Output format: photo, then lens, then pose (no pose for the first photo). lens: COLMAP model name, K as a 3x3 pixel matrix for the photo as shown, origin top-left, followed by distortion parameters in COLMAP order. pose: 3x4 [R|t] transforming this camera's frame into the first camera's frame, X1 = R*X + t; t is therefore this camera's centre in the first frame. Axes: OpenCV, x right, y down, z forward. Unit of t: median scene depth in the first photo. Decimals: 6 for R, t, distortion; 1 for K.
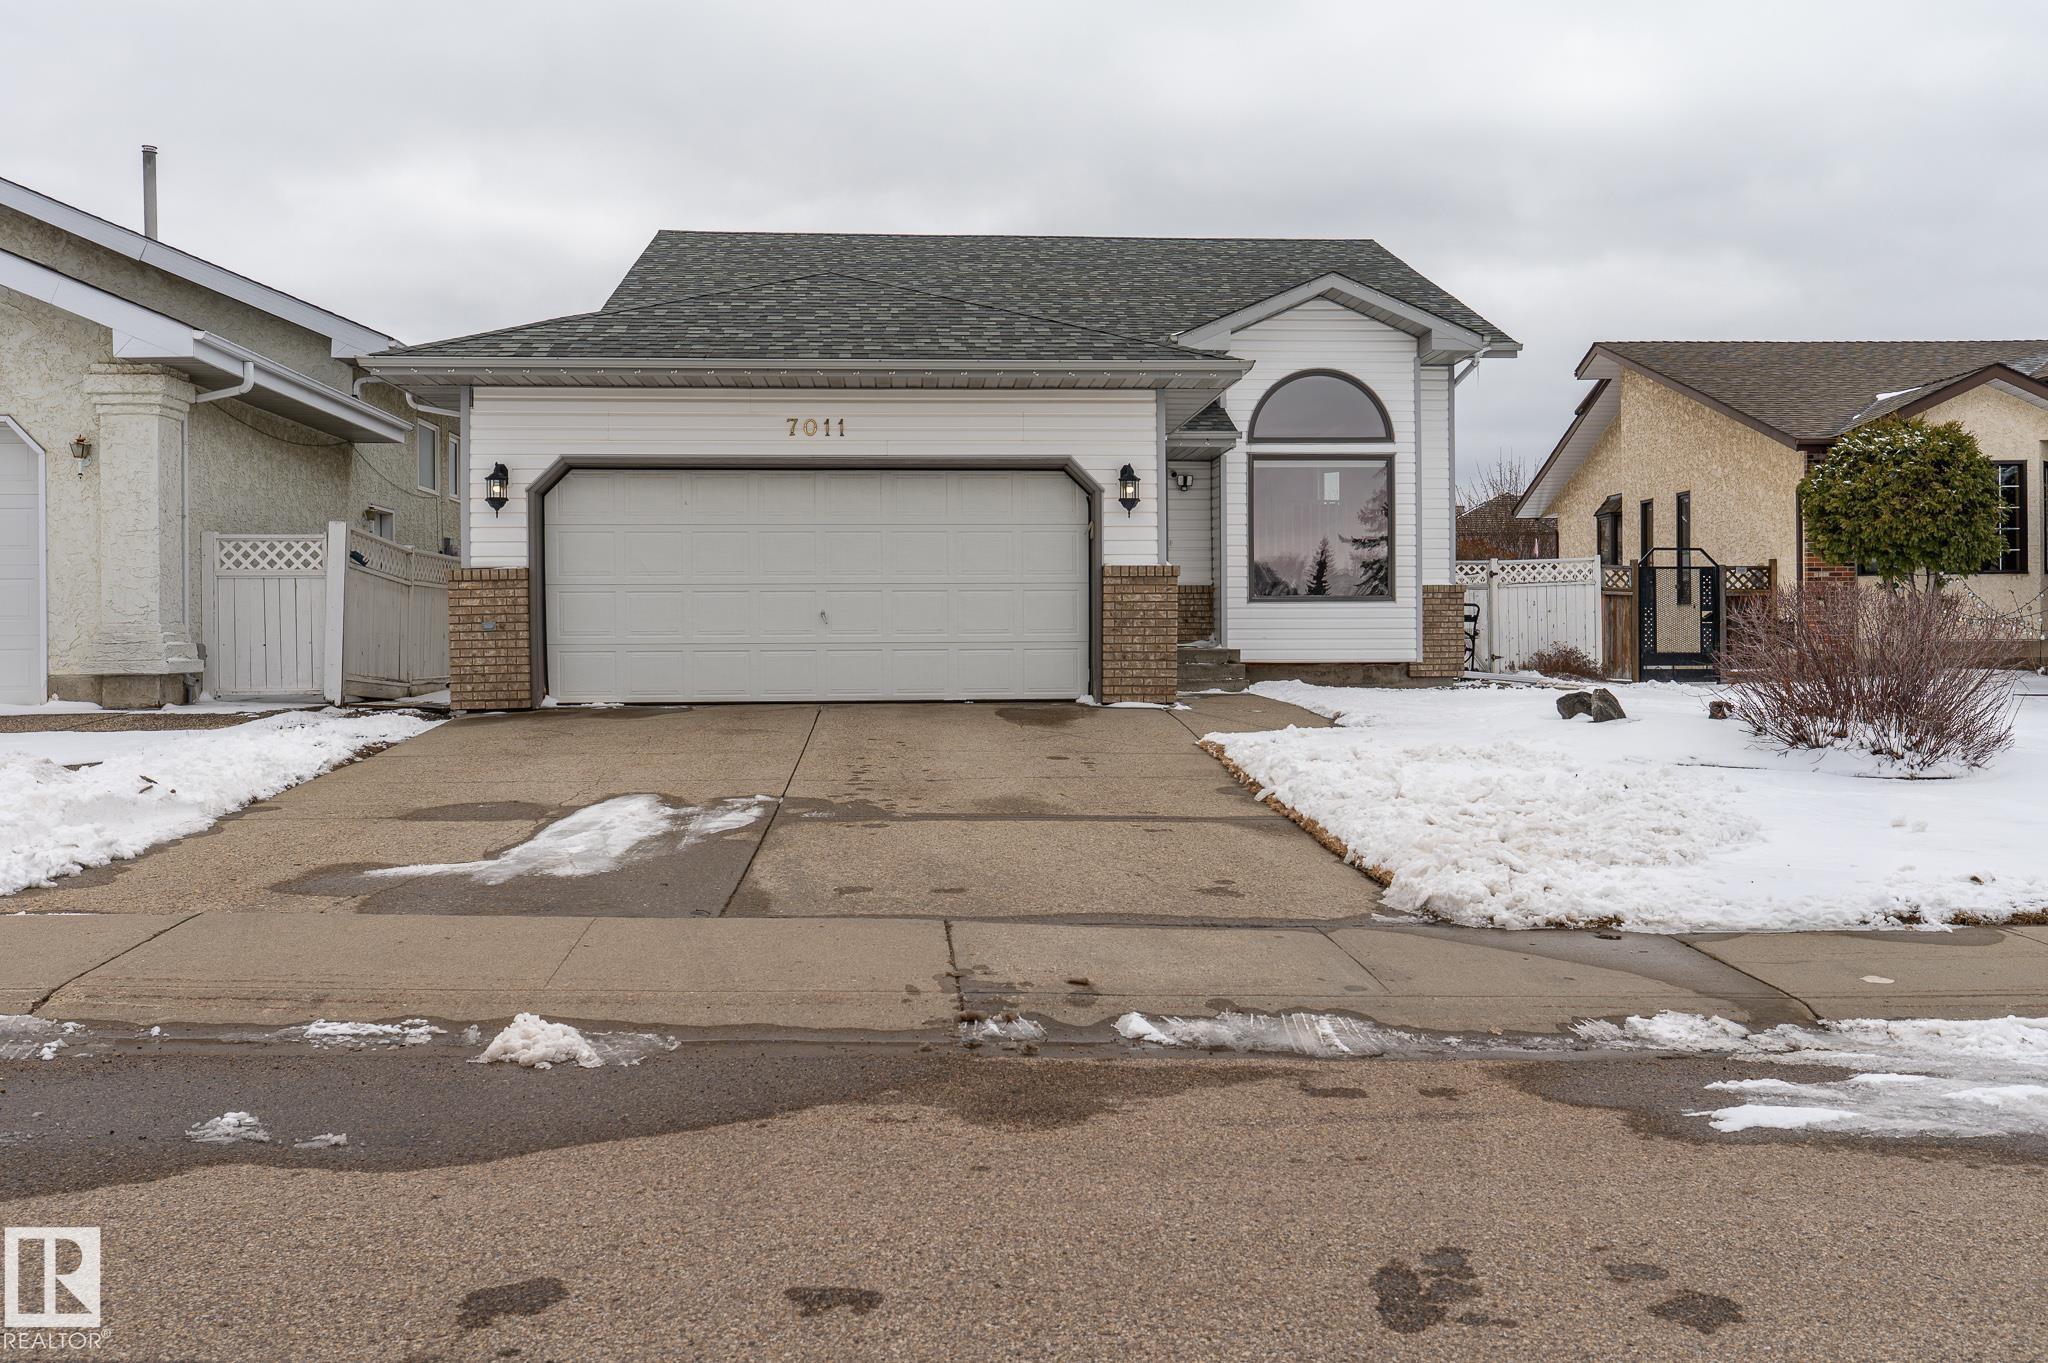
lens RADIAL K [[1741.7, 0, 1107.7], [0, 1741.7, 643.2], [0, 0, 1]] dist [0.019097, 0.000778]
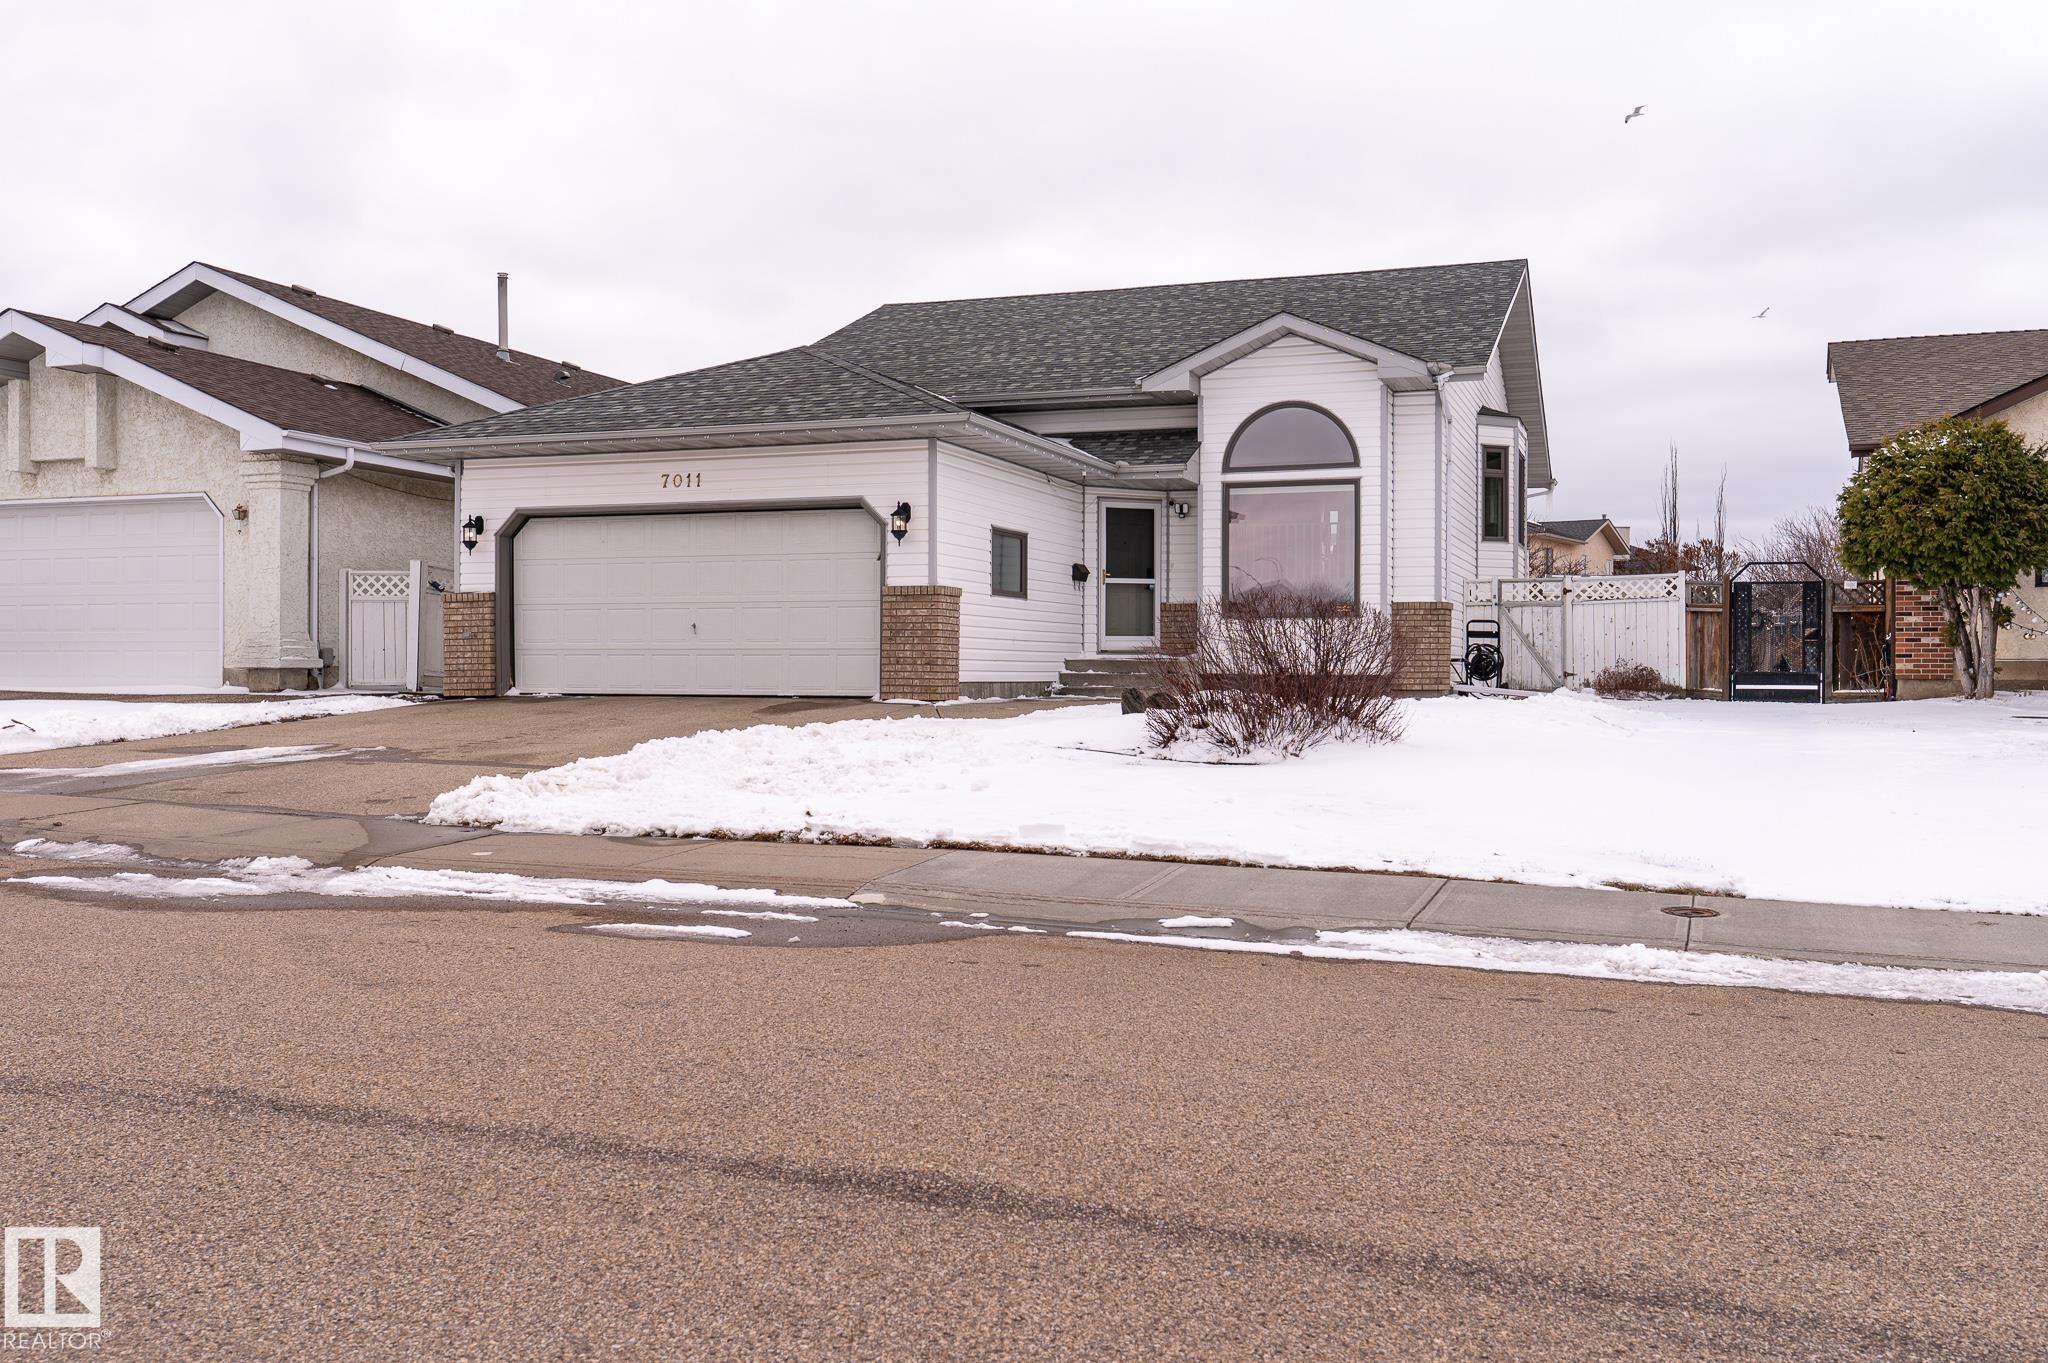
lens RADIAL K [[1757.8, 0, 1021.8], [0, 1757.8, 681.0], [0, 0, 1]] dist [0.021241, 0.004973]
pose [[0.916467, 0.011217, -0.399953, 0.405109], [-0.008691, 0.999929, 0.008129, 0.007541], [0.400016, -0.003974, 0.916500, -0.059708]]
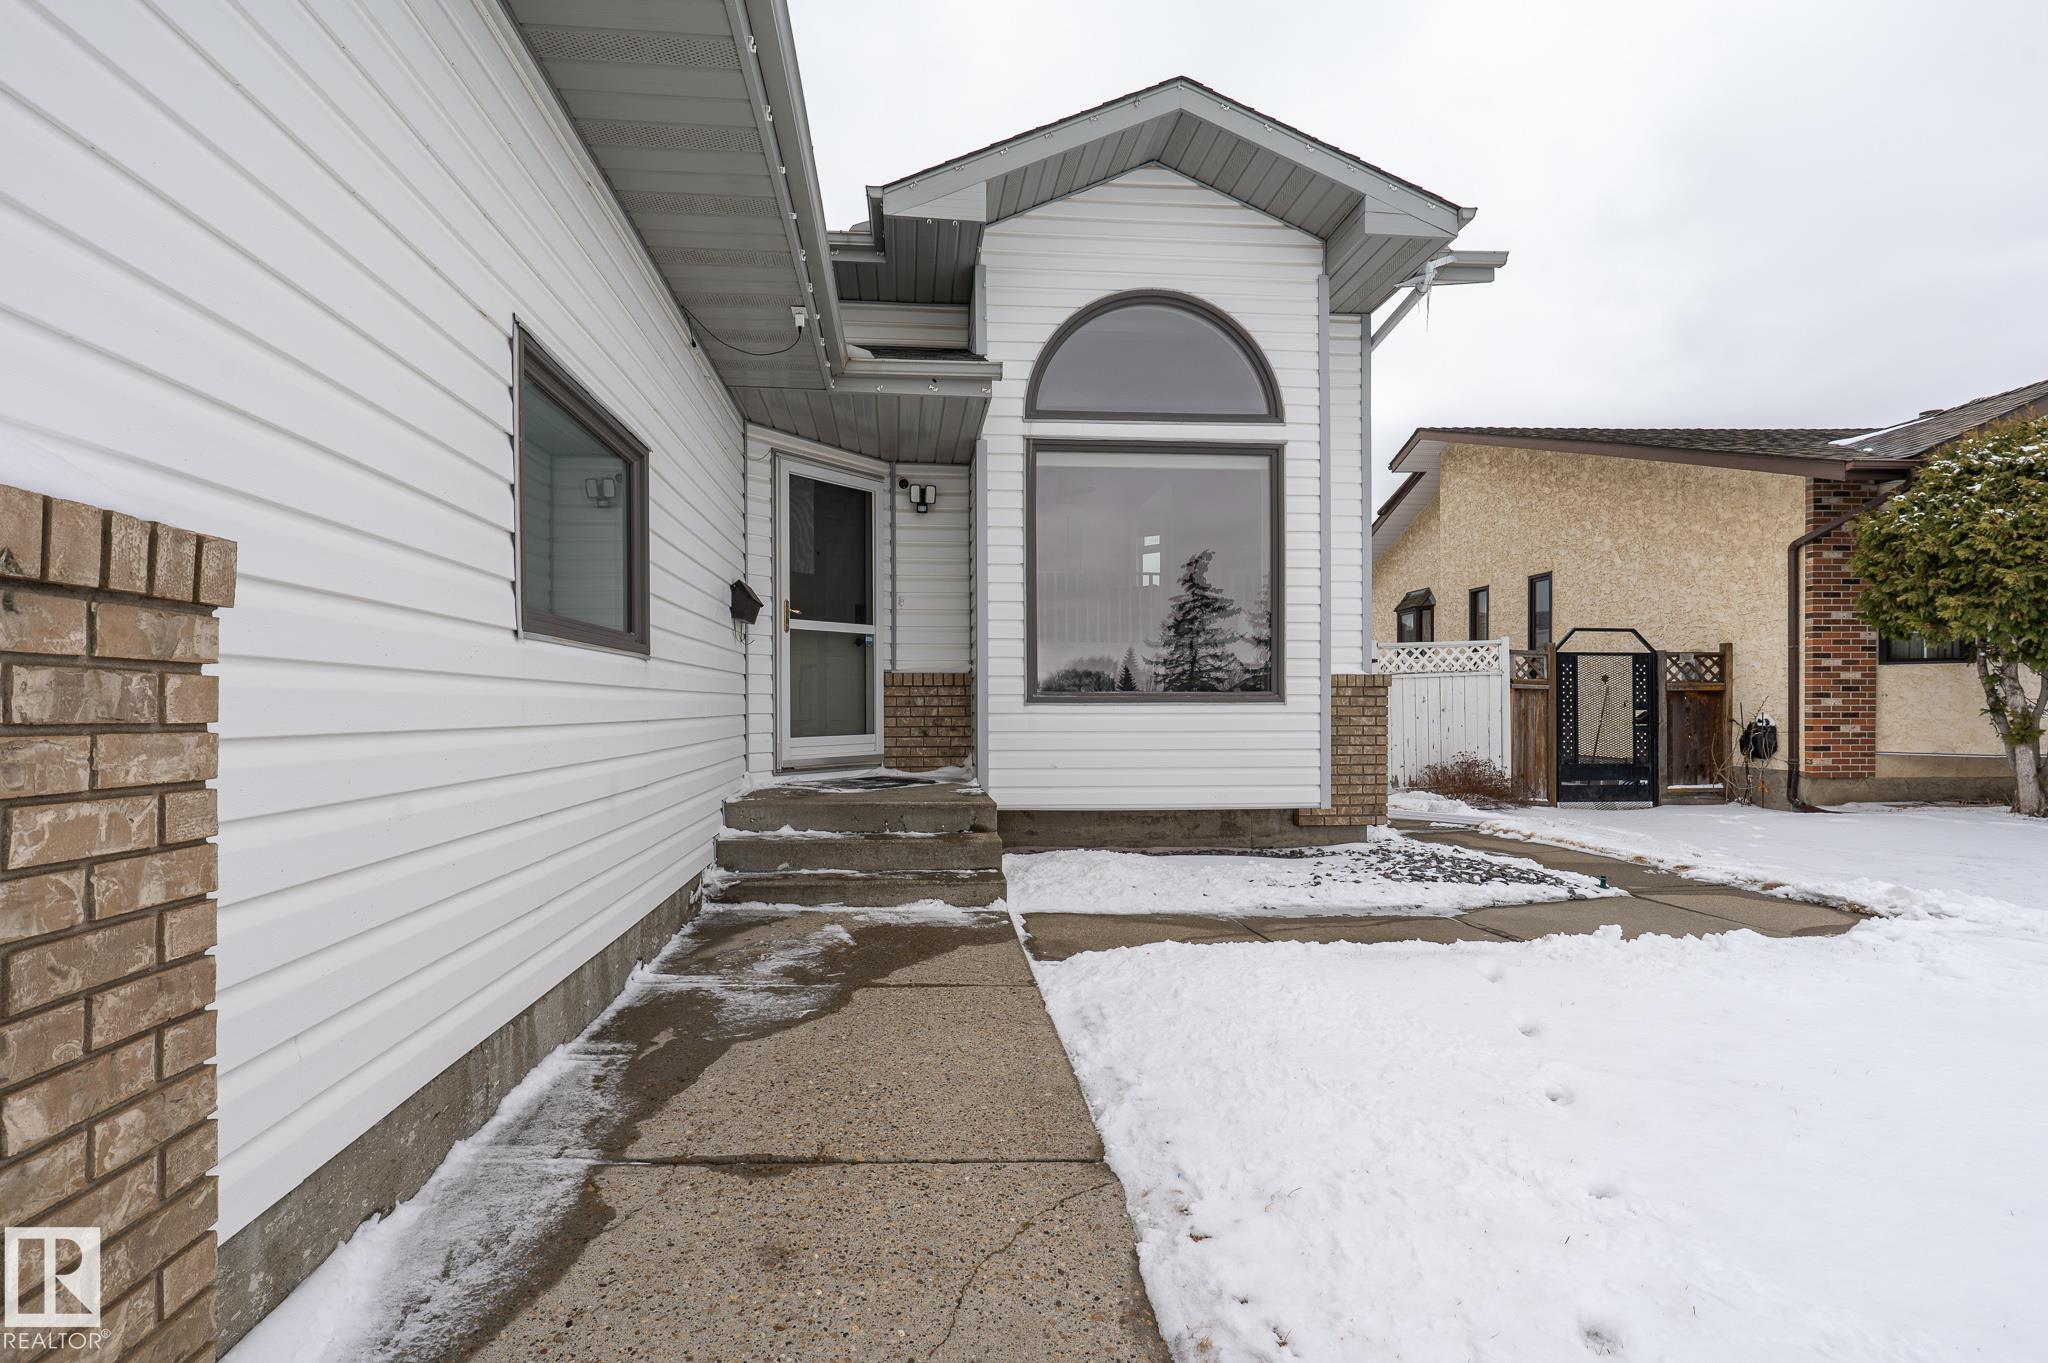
lens RADIAL K [[1010.9, 0, 1013.1], [0, 1010.9, 714.9], [0, 0, 1]] dist [0.001794, 0.000279]
pose [[0.999942, 0.003085, 0.010295, 0.073010], [-0.003131, 0.999985, 0.004499, -0.021107], [-0.010281, -0.004531, 0.999937, 0.671414]]
